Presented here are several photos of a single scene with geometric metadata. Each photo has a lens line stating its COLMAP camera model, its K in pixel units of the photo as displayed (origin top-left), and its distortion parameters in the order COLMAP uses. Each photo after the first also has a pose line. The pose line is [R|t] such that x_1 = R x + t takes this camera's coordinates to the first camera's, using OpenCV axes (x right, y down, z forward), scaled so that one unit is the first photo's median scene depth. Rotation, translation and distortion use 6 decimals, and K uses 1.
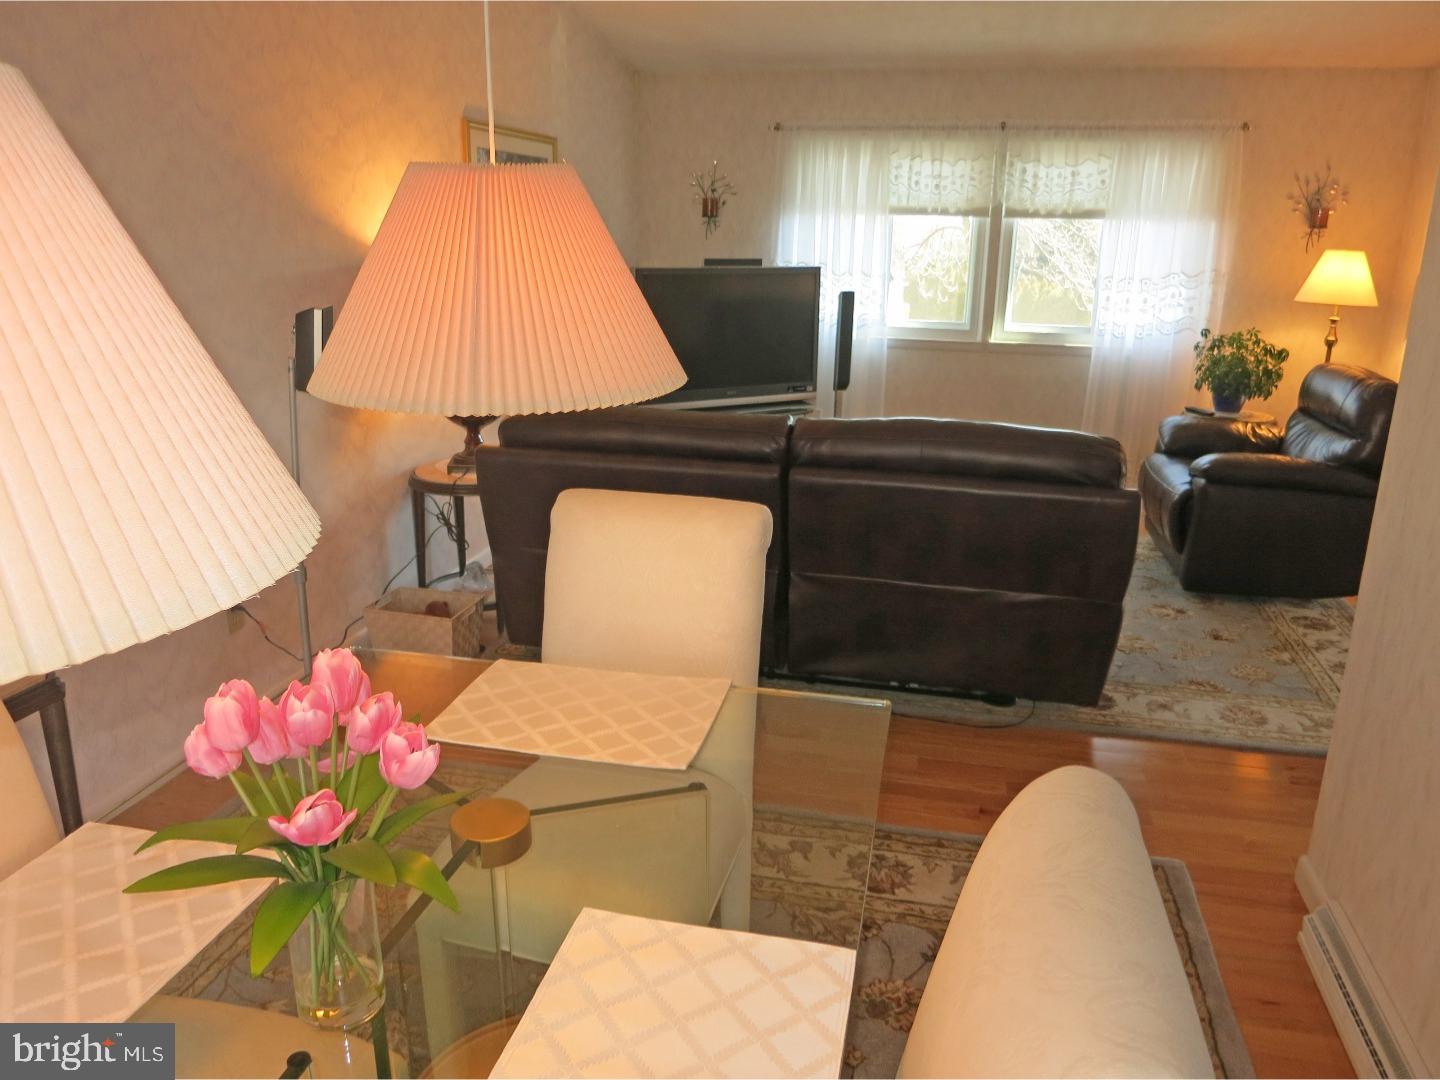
lens RADIAL K [[1044.8, 0, 716.5], [0, 1044.8, 541.3], [0, 0, 1]] dist [-0.026974, -0.006585]
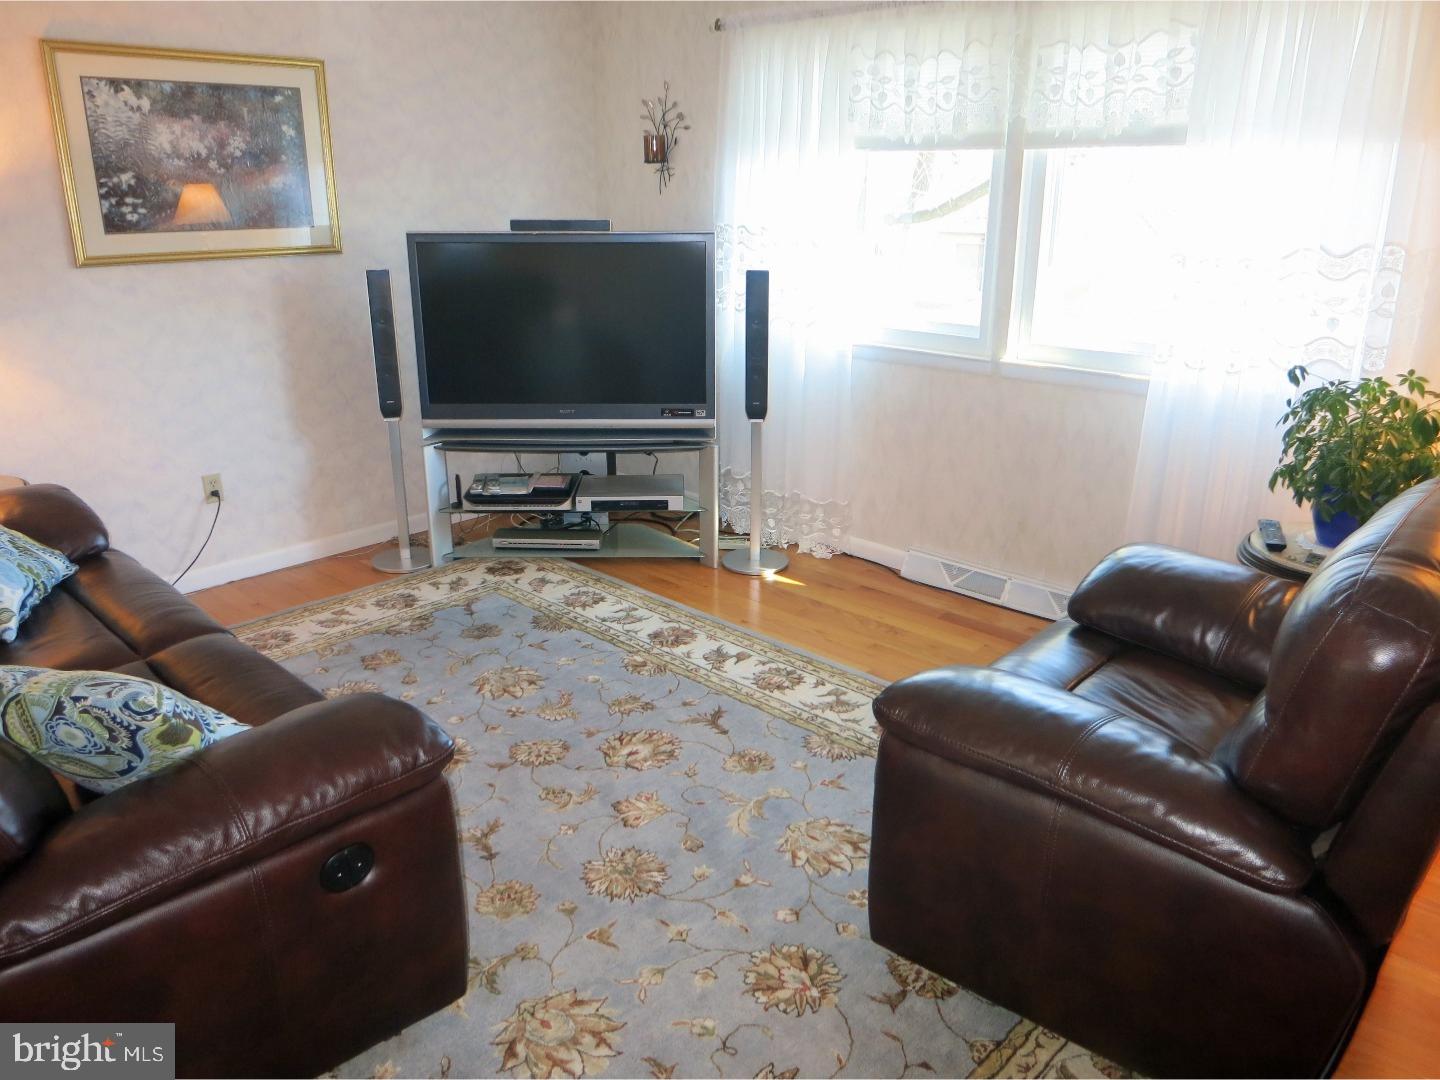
lens RADIAL K [[1044.8, 0, 720.5], [0, 1044.8, 537.5], [0, 0, 1]] dist [-0.026974, -0.006585]
pose [[0.864436, 0.147078, -0.480748, 0.434680], [-0.133043, 0.989082, 0.063370, -0.110736], [0.484820, 0.009181, 0.874566, 0.412081]]
